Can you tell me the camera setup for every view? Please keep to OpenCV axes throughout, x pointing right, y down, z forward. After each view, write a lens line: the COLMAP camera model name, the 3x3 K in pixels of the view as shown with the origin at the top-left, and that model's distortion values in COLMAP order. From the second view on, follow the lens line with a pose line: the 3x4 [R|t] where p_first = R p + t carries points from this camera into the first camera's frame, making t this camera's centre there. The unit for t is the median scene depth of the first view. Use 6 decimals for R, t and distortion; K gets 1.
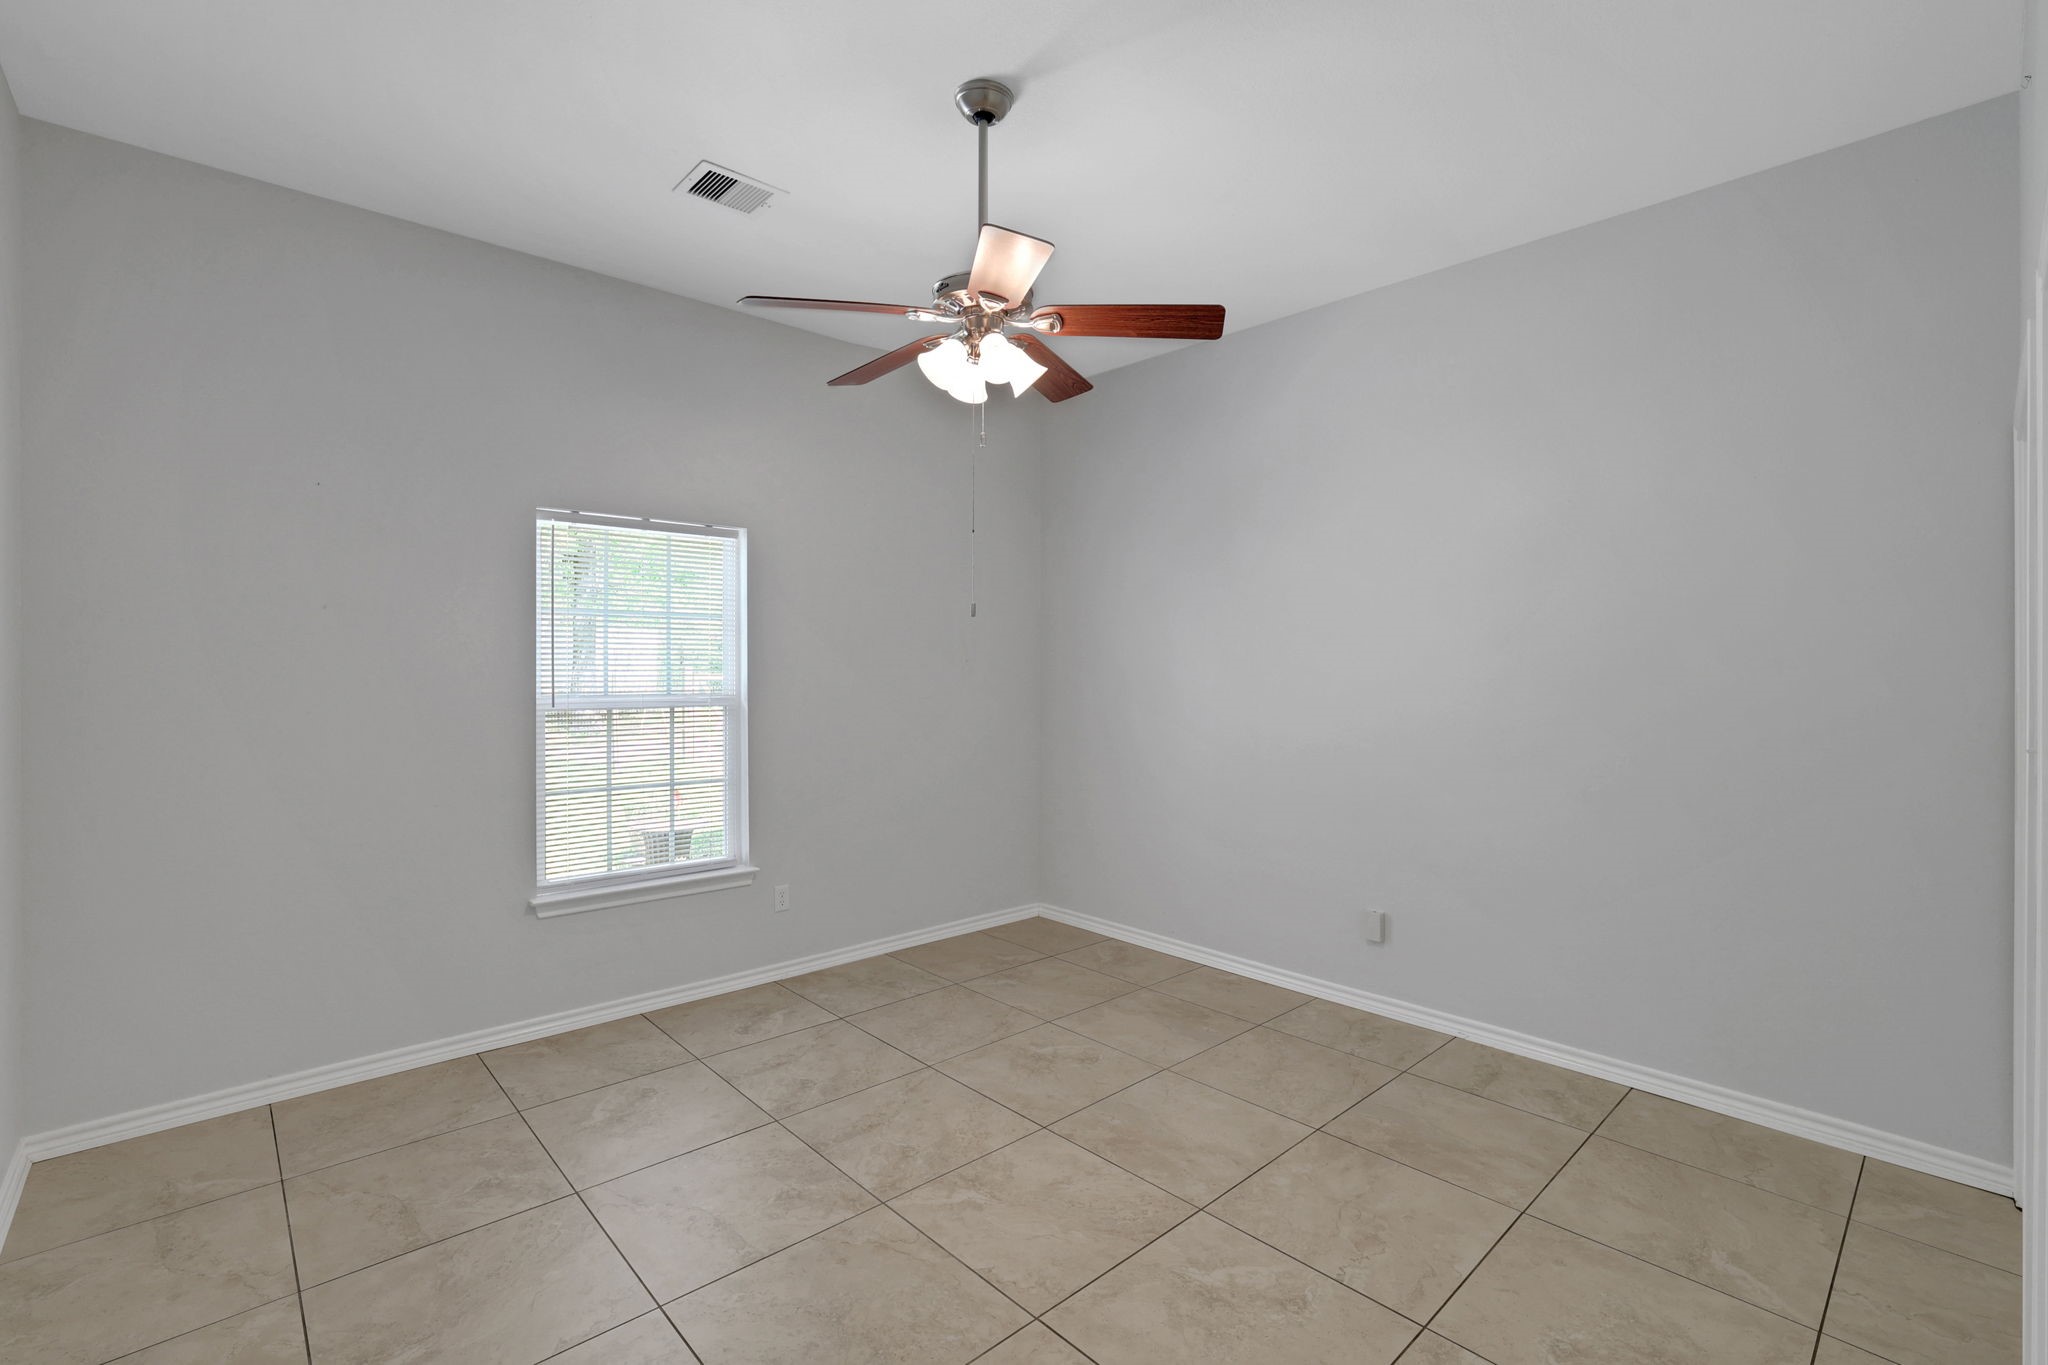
lens RADIAL K [[905.0, 0, 1070.1], [0, 905.0, 679.9], [0, 0, 1]] dist [-0.028014, 0.002749]
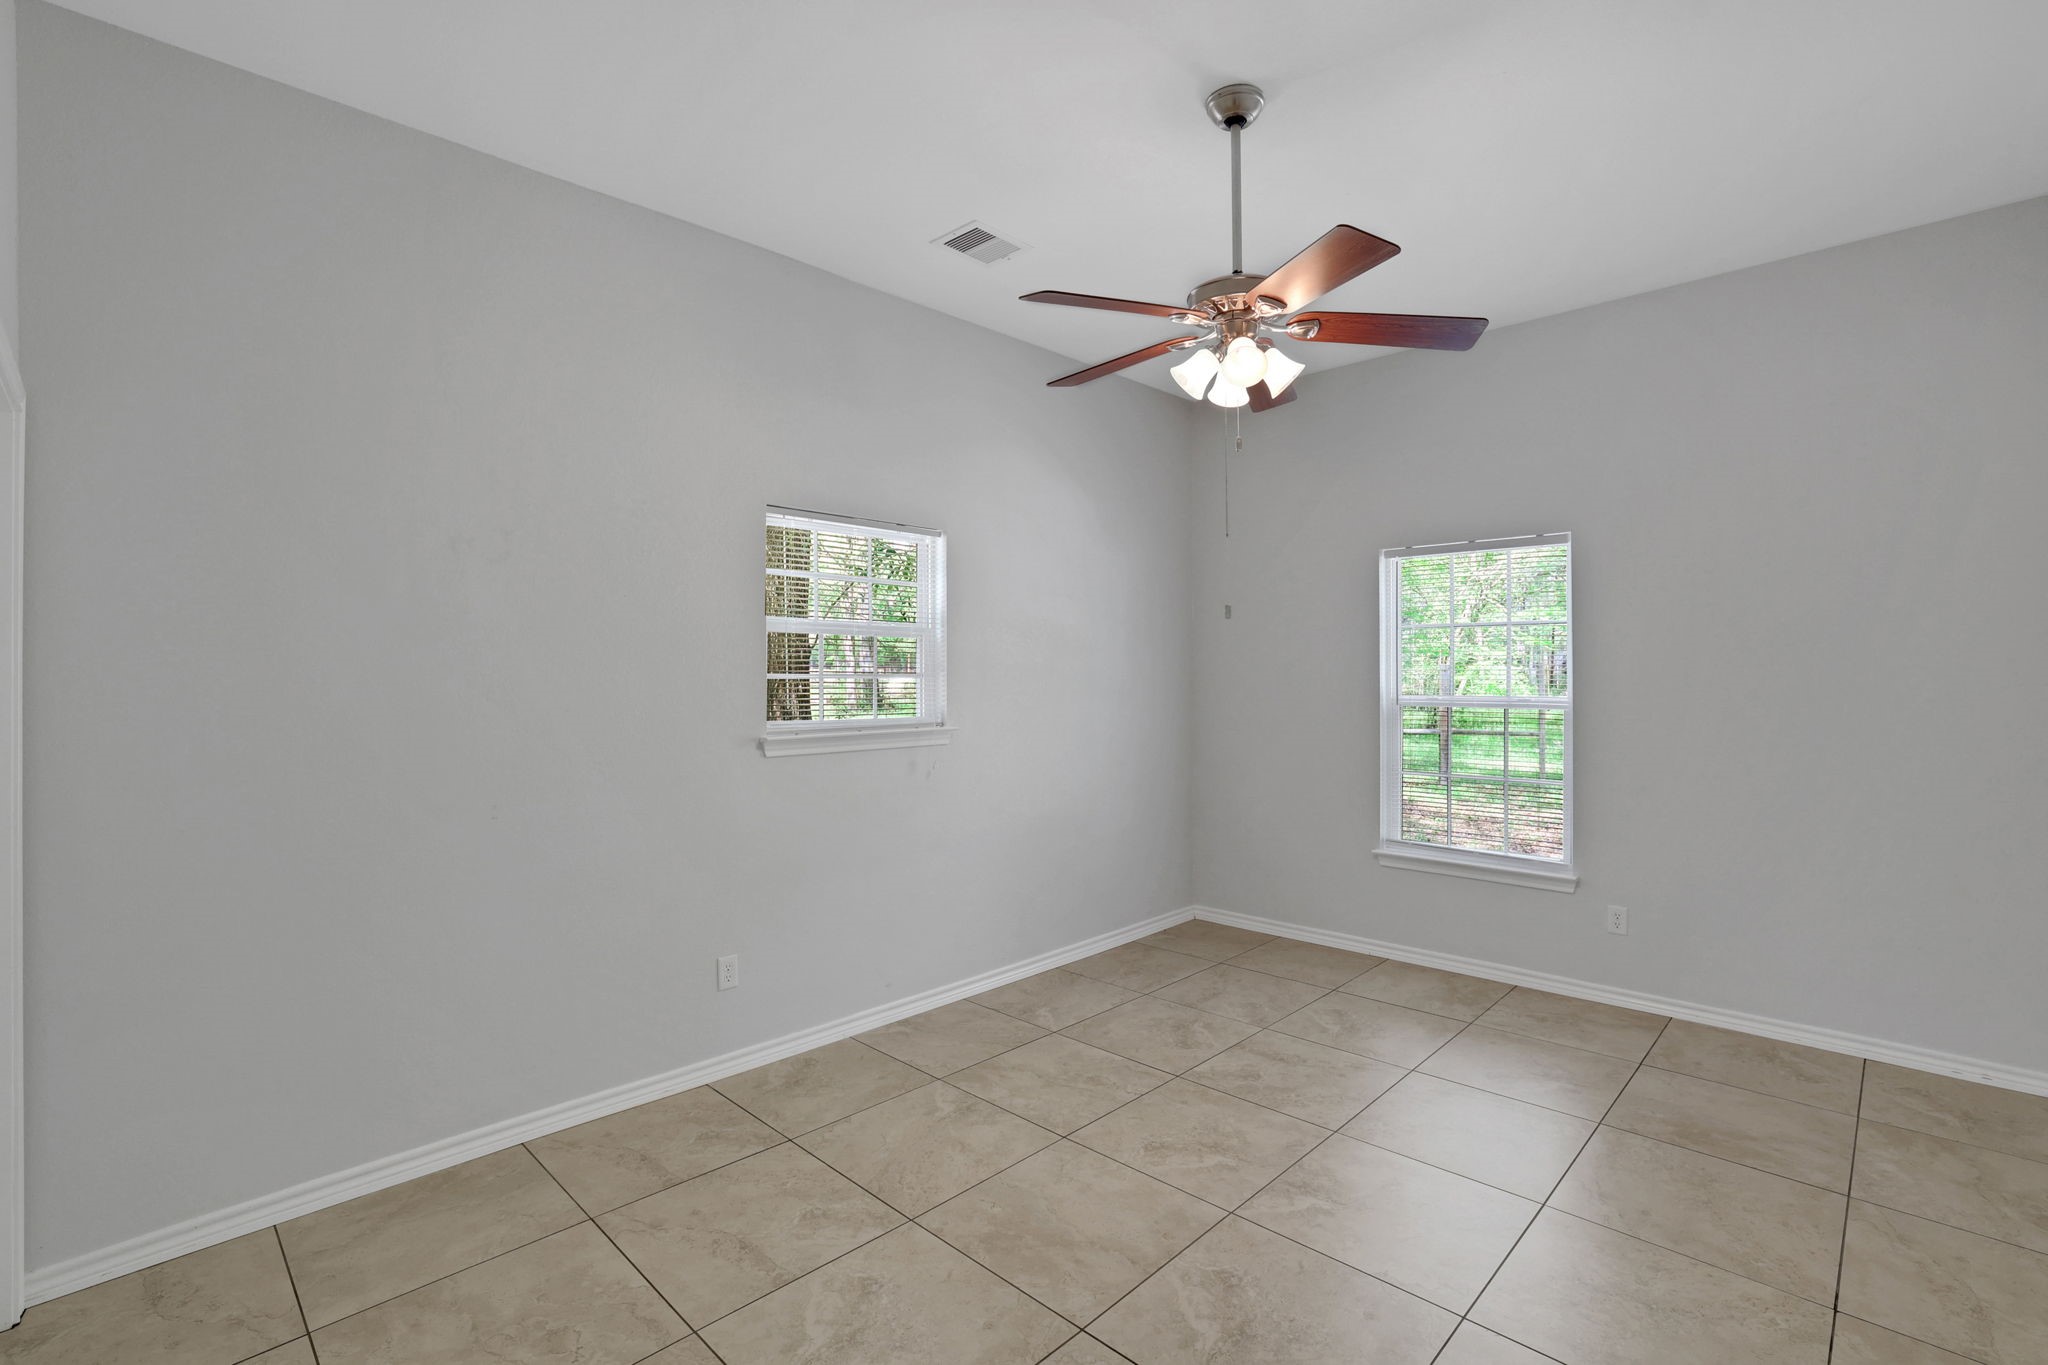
lens RADIAL K [[913.5, 0, 1077.1], [0, 913.5, 672.2], [0, 0, 1]] dist [-0.030878, 0.004252]
pose [[0.998655, -0.003337, 0.051749, -0.349852], [0.003900, 0.999934, -0.010781, -0.003110], [-0.051709, 0.010968, 0.998602, 0.006828]]
